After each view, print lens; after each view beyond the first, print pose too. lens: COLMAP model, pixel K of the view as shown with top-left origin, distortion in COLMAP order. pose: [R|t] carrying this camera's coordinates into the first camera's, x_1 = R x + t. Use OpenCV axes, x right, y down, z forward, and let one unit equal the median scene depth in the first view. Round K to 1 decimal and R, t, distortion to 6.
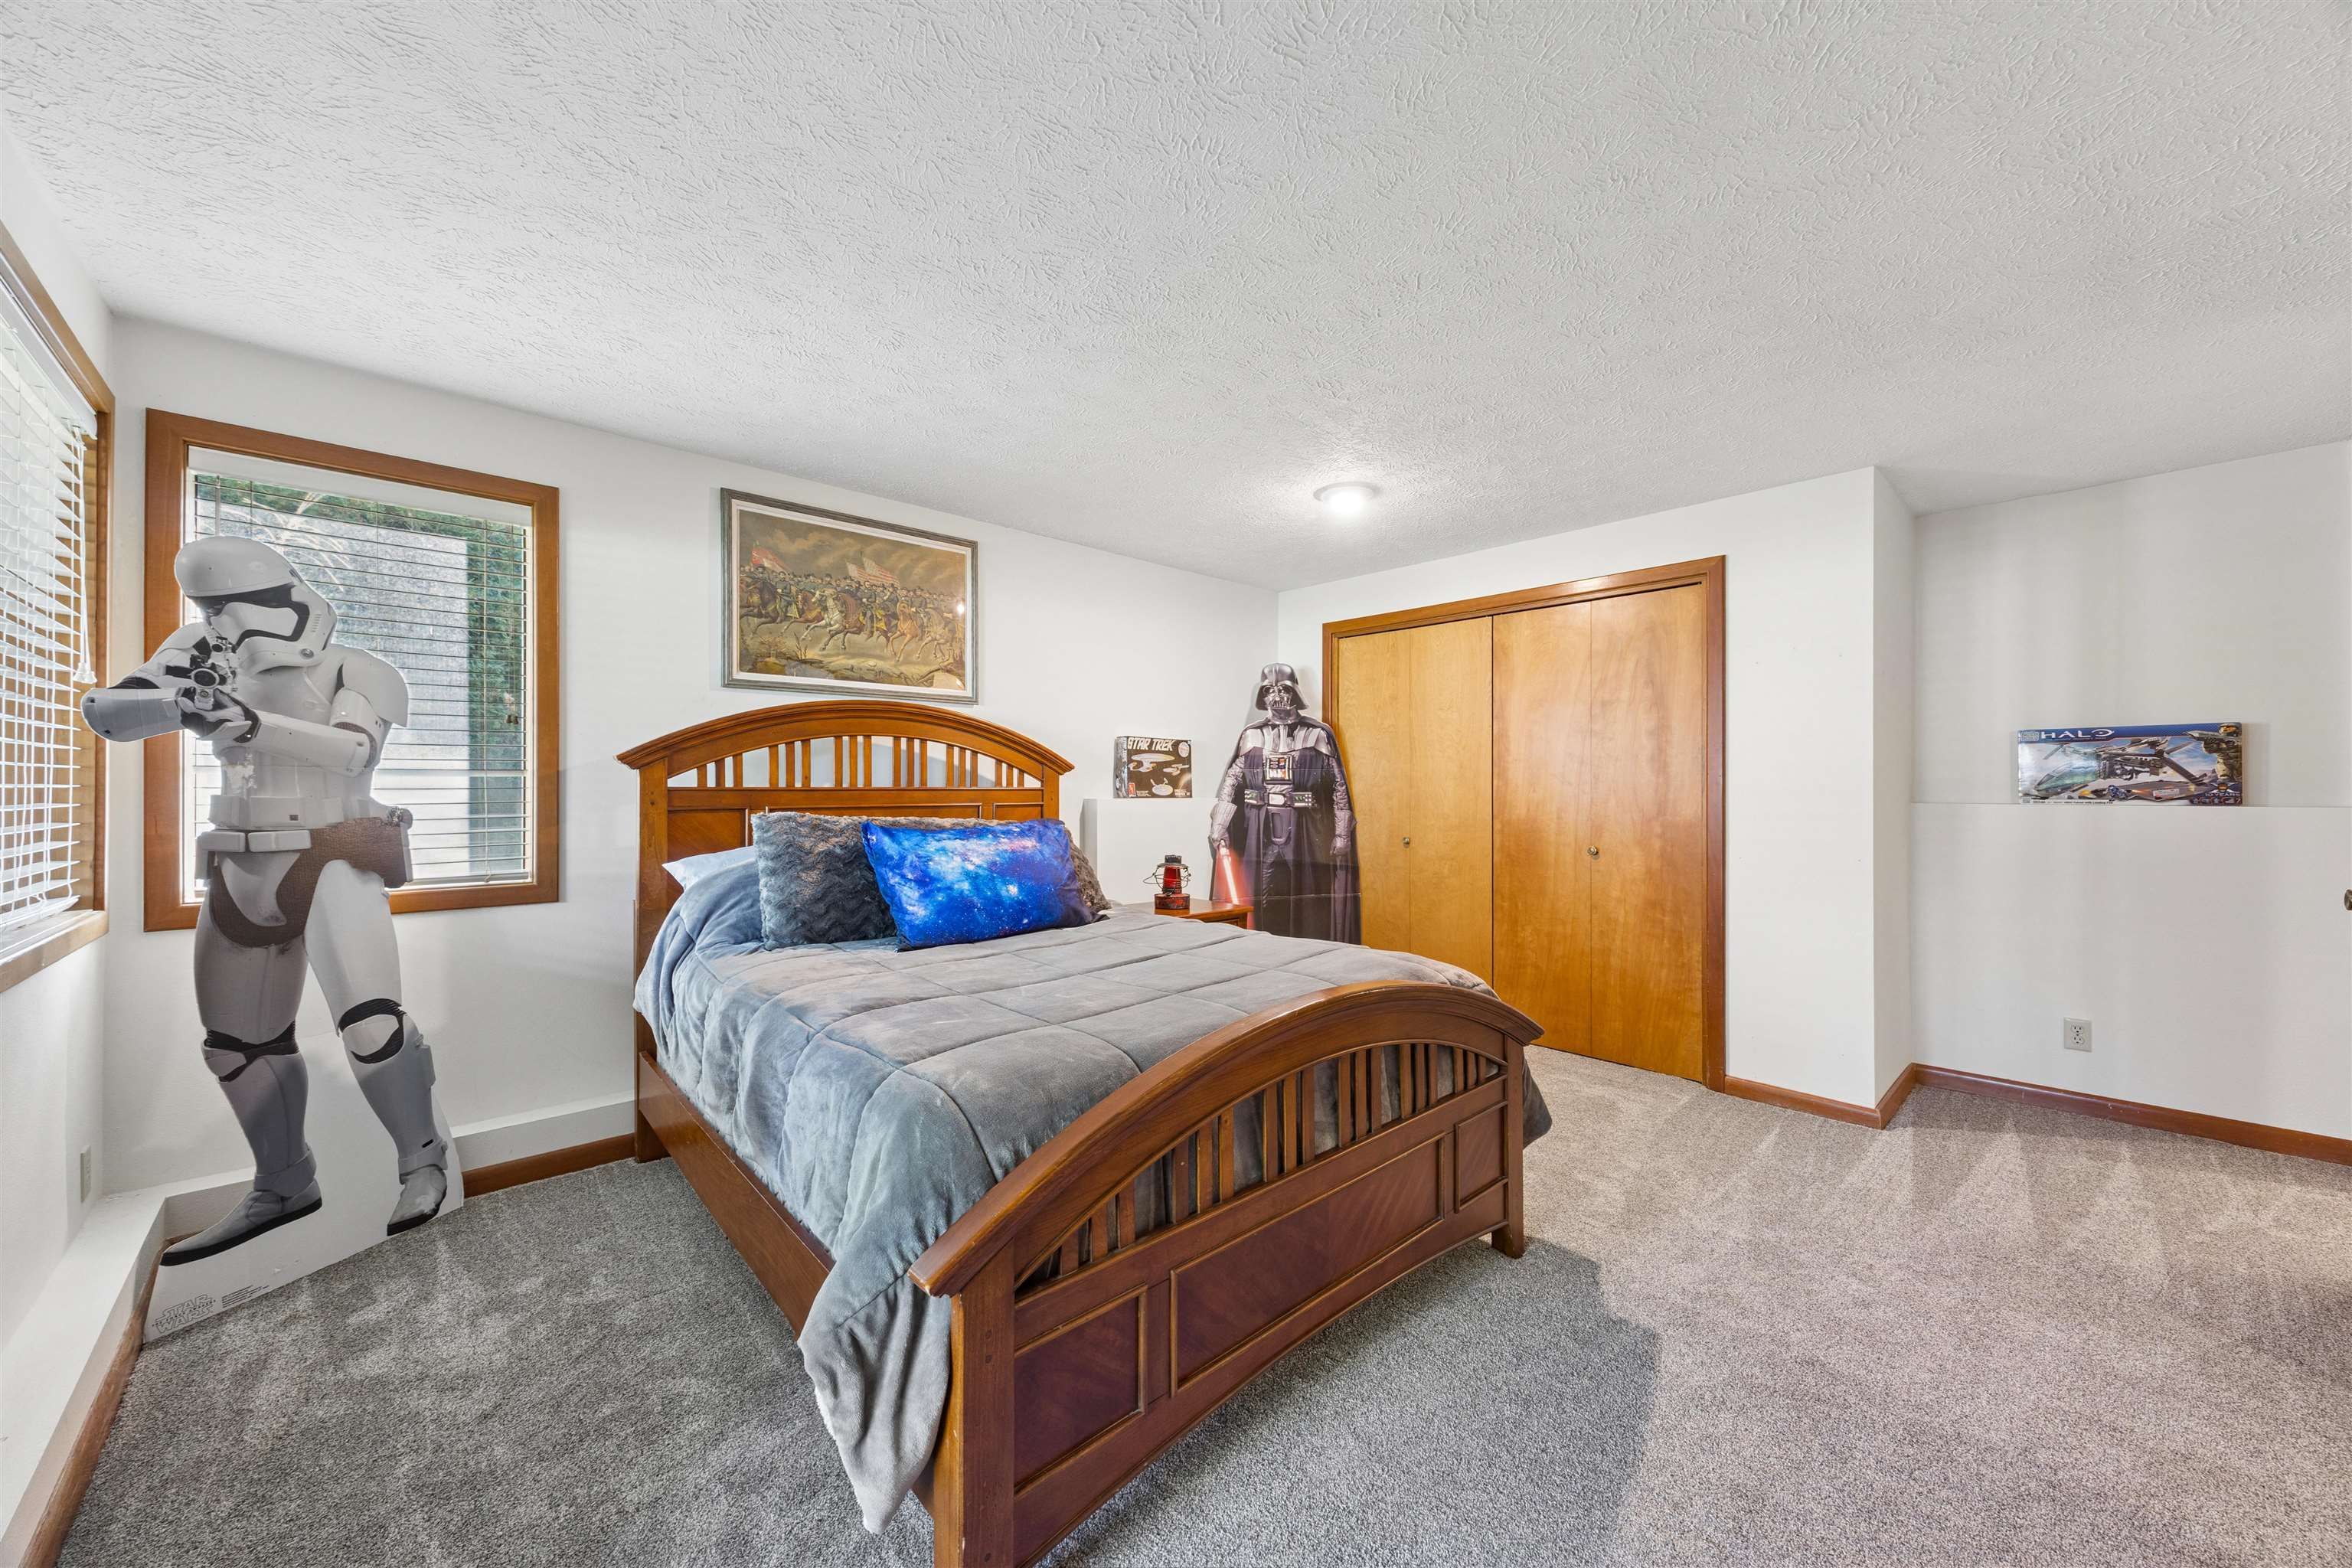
lens RADIAL K [[910.0, 0, 1177.3], [0, 910.0, 779.5], [0, 0, 1]] dist [-0.001207, -0.000125]
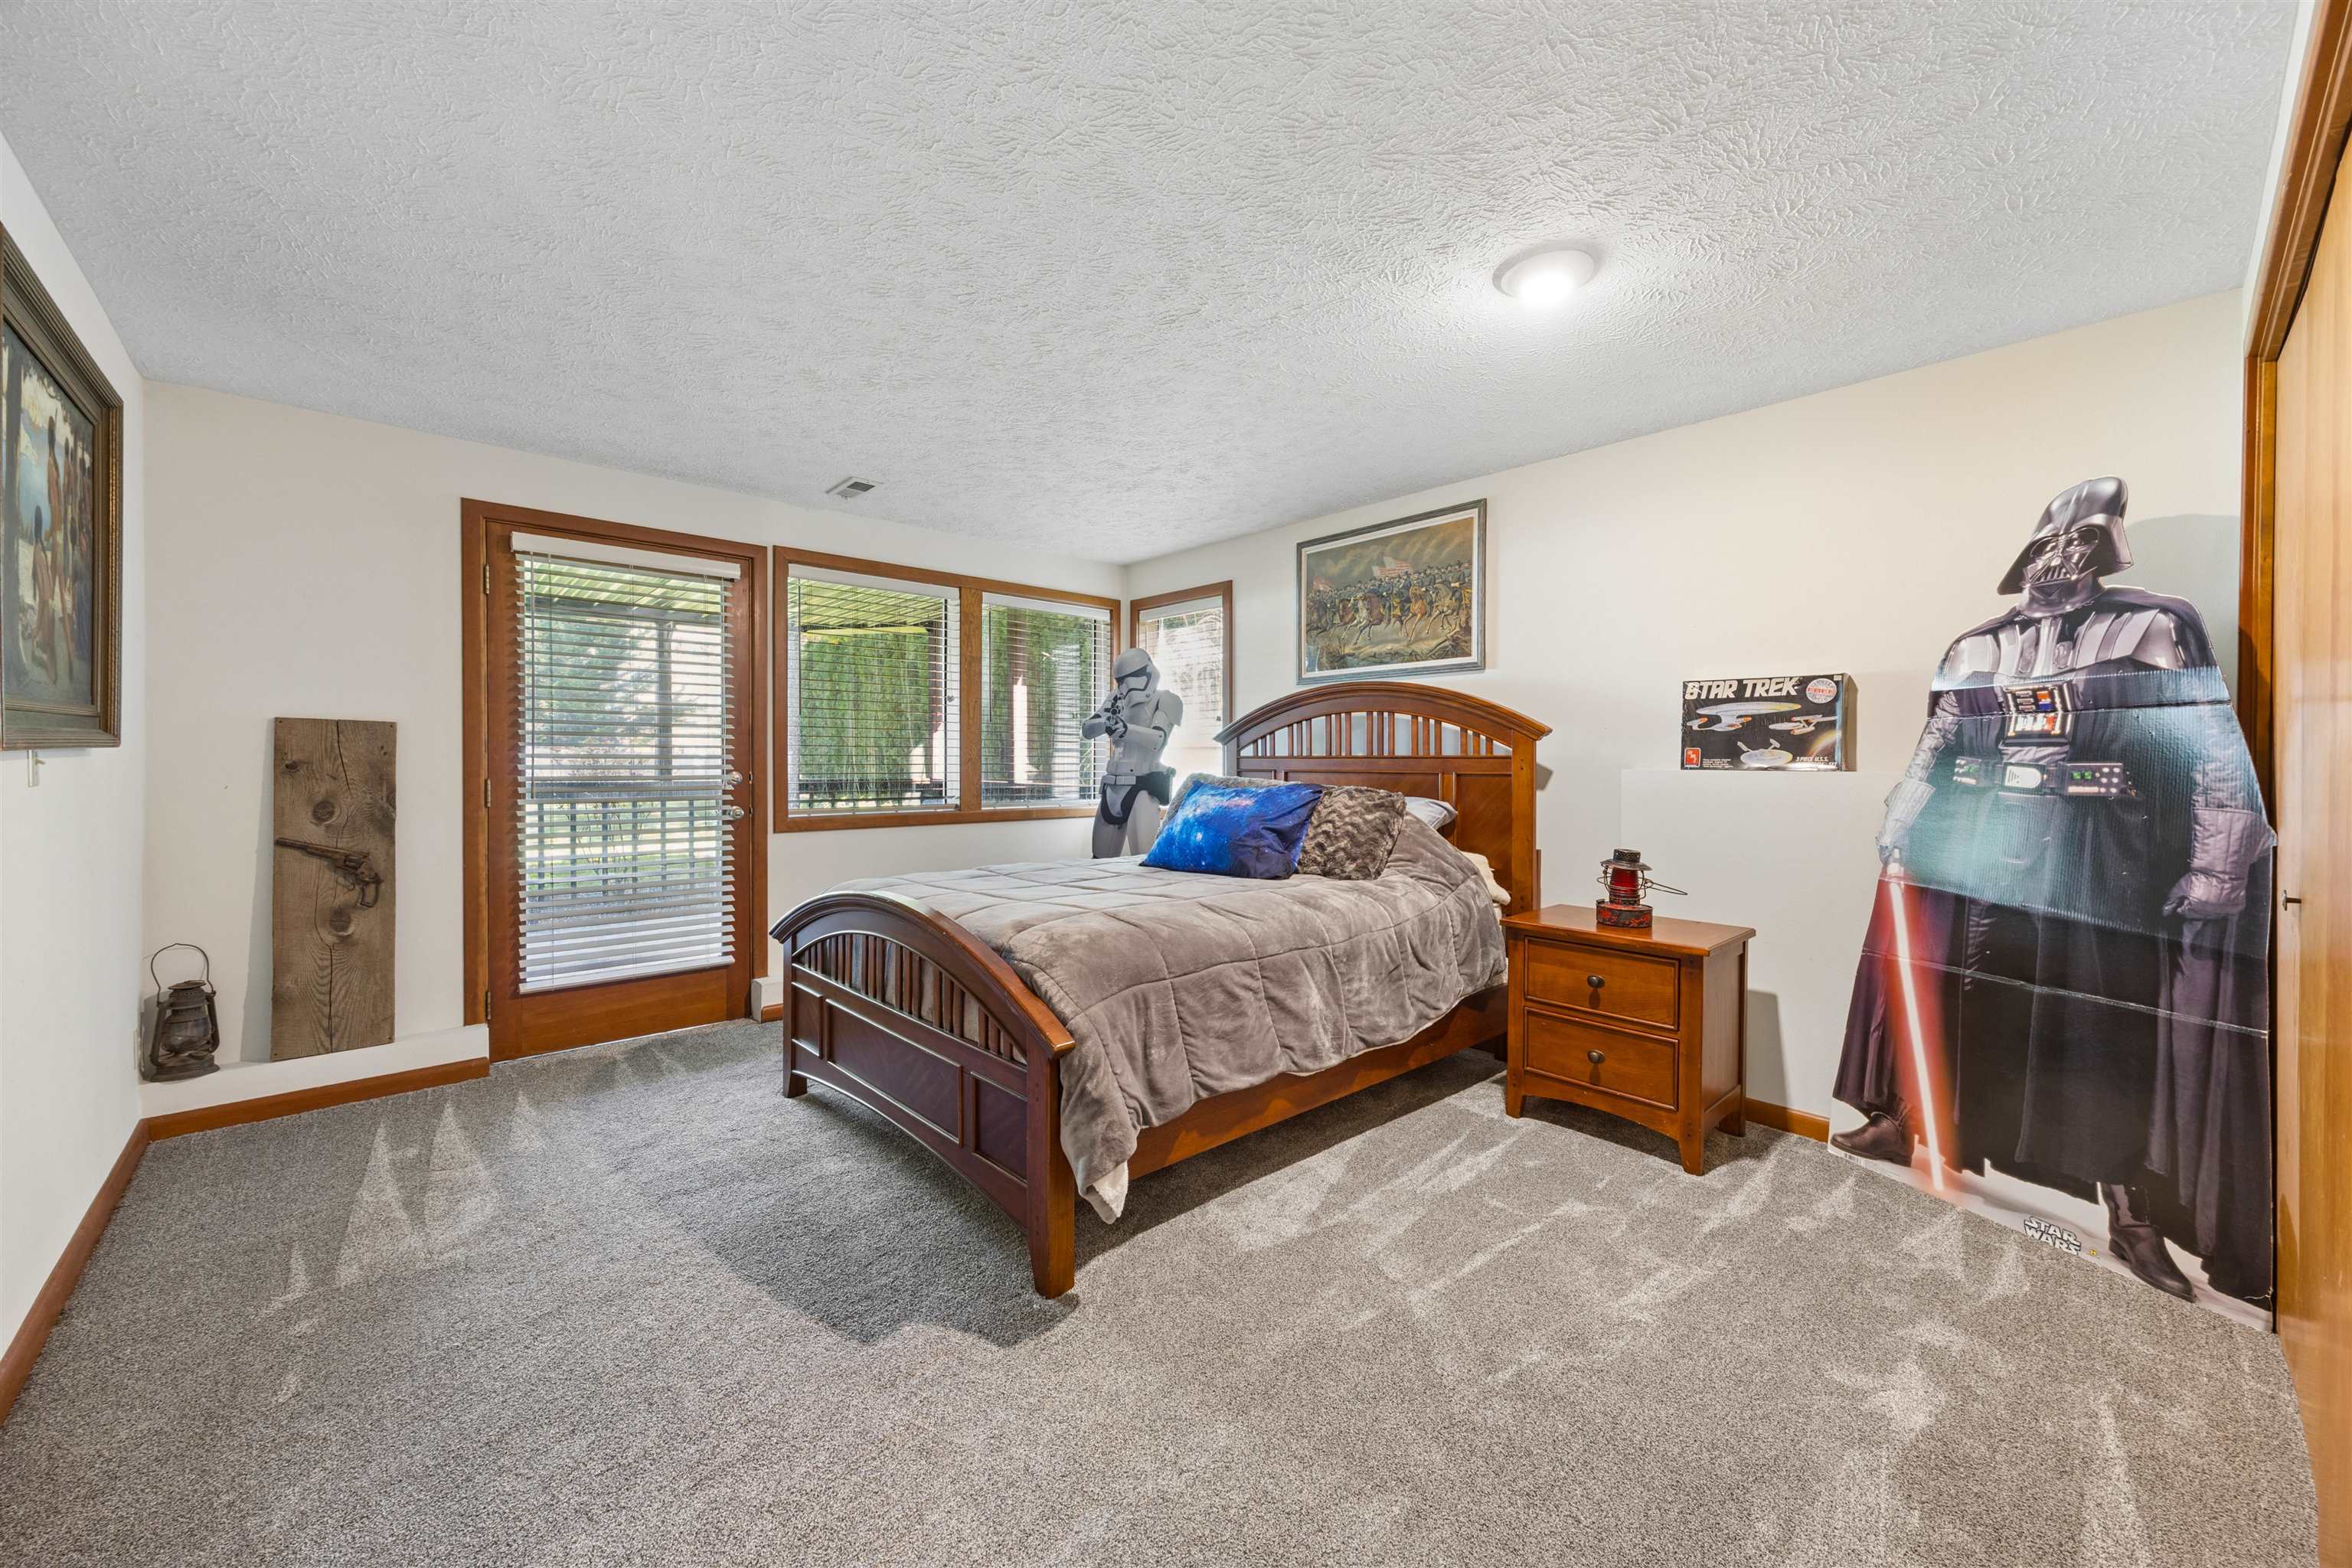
lens RADIAL K [[910.0, 0, 1176.1], [0, 910.0, 771.0], [0, 0, 1]] dist [-0.001207, -0.000125]
pose [[-0.044266, 0.012376, -0.998943, 0.721703], [0.010421, 0.999875, 0.011925, 0.010000], [0.998965, -0.009882, -0.044390, 0.686974]]
